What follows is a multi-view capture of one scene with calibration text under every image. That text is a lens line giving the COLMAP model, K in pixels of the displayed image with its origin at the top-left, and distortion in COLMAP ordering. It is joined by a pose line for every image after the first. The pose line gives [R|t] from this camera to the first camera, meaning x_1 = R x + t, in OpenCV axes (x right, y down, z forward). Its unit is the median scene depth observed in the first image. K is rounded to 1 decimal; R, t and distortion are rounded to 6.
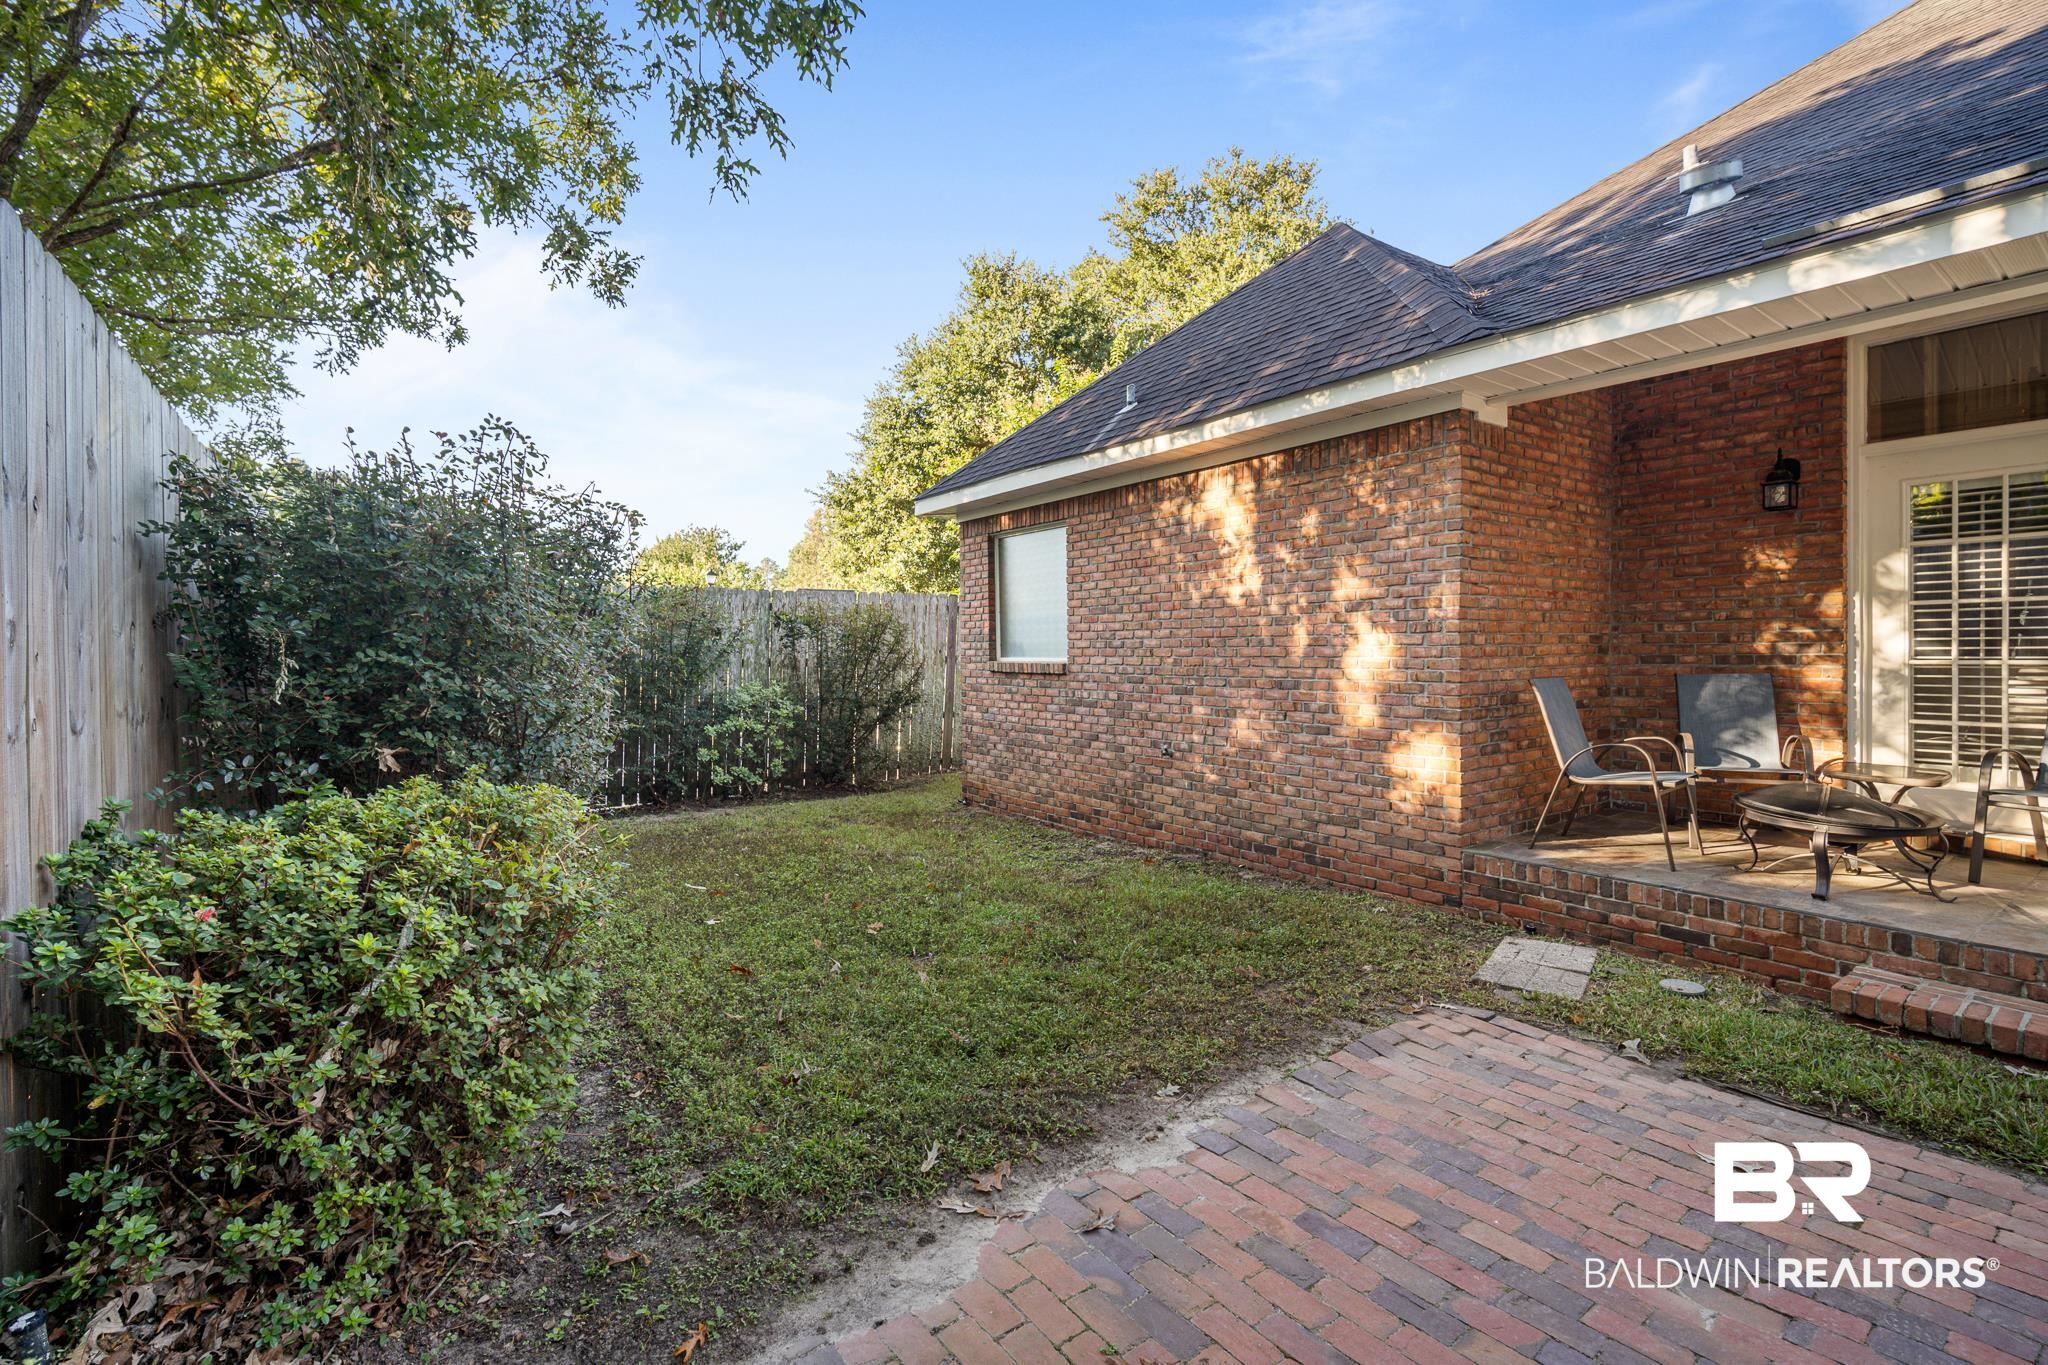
lens RADIAL K [[900.6, 0, 1032.4], [0, 900.6, 672.7], [0, 0, 1]] dist [-0.010085, 0.003693]
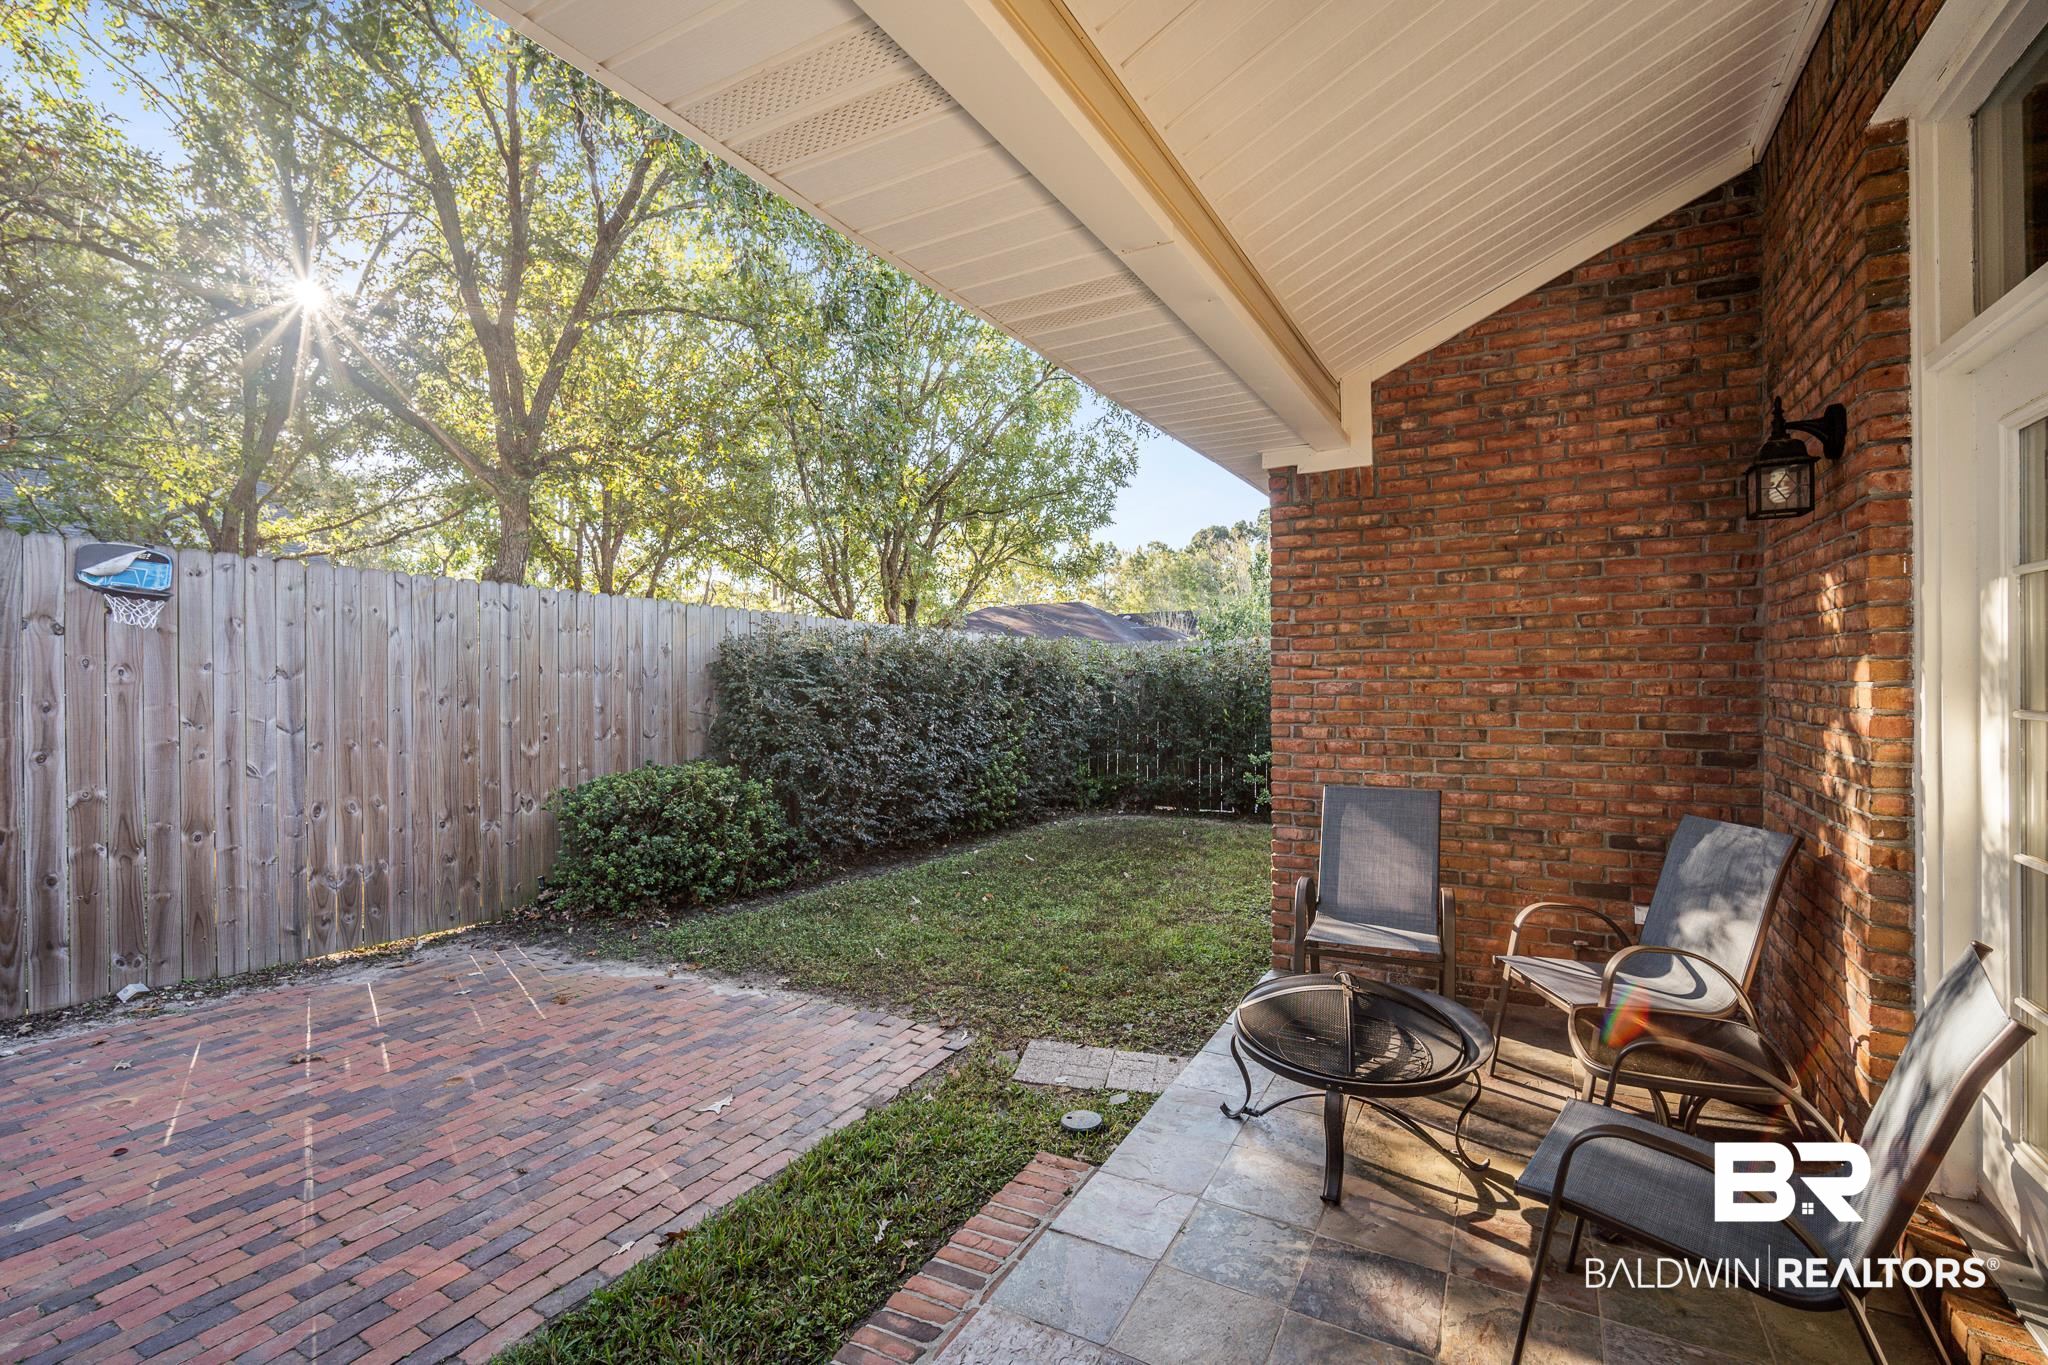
lens RADIAL K [[900.6, 0, 1044.7], [0, 900.6, 677.0], [0, 0, 1]] dist [-0.010085, 0.003693]
pose [[0.426666, 0.010502, -0.904348, 2.188403], [-0.021127, 0.999775, 0.001642, -0.159796], [0.904163, 0.018406, 0.426792, 0.782886]]
